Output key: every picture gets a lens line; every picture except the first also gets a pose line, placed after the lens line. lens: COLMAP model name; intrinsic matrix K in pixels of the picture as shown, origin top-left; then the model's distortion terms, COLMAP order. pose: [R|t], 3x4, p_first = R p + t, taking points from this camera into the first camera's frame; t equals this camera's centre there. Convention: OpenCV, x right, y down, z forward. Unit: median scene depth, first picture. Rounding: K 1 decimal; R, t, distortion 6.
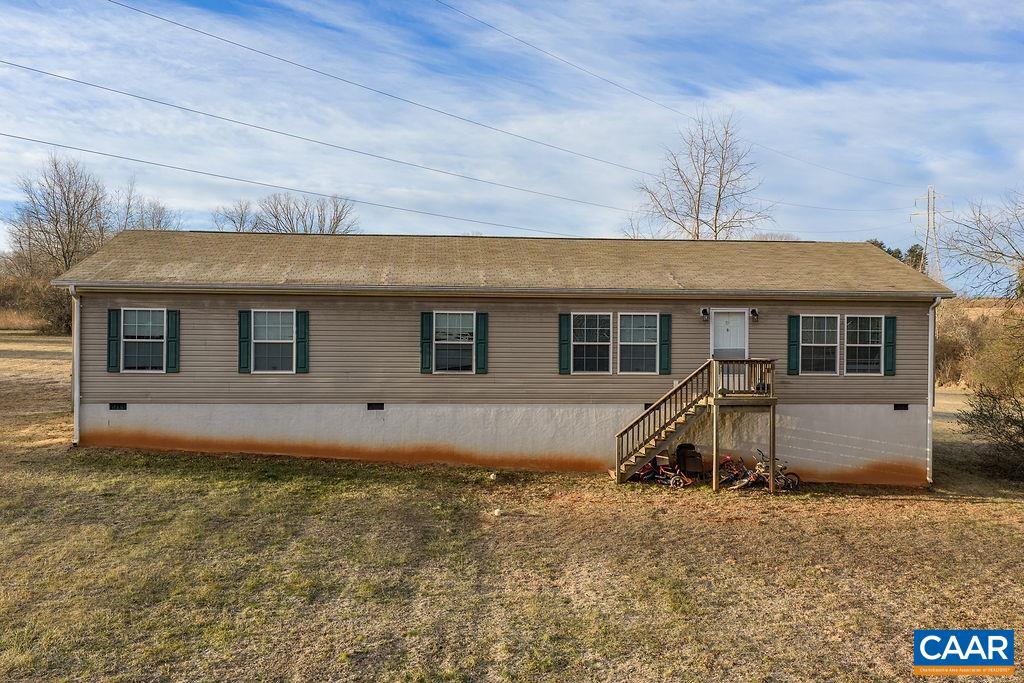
lens RADIAL K [[859.2, 0, 512.8], [0, 859.2, 311.3], [0, 0, 1]] dist [0.003589, -0.015293]
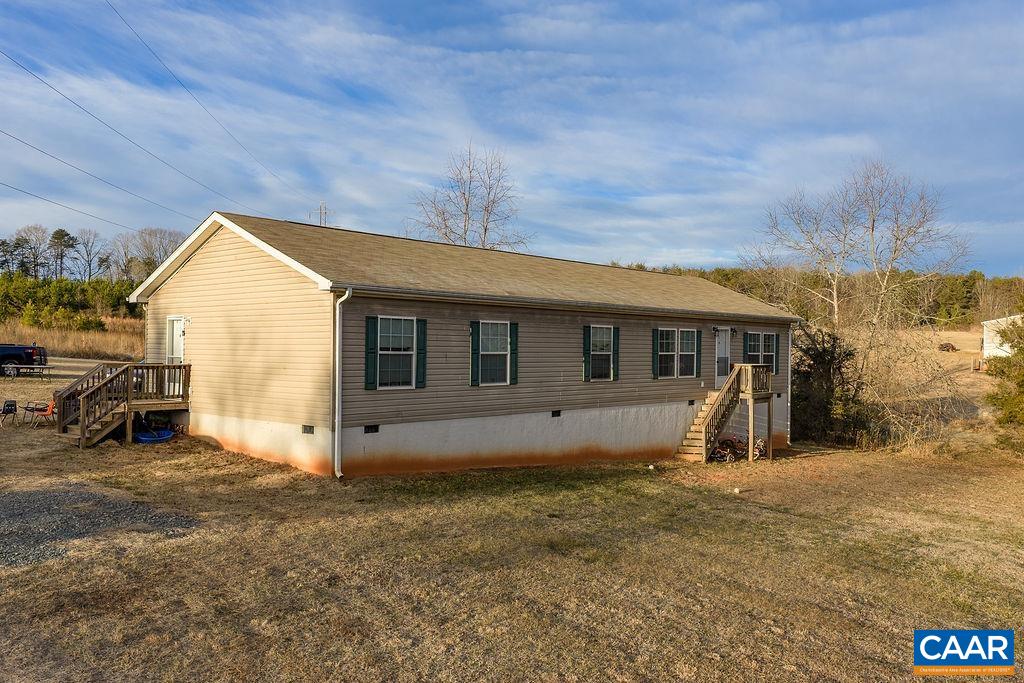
lens RADIAL K [[859.2, 0, 509.7], [0, 859.2, 336.3], [0, 0, 1]] dist [0.003589, -0.015293]
pose [[0.722369, 0.006636, 0.691476, -0.957622], [-0.007087, 0.999972, -0.002194, 0.017985], [-0.691471, -0.003316, 0.722396, 0.276465]]
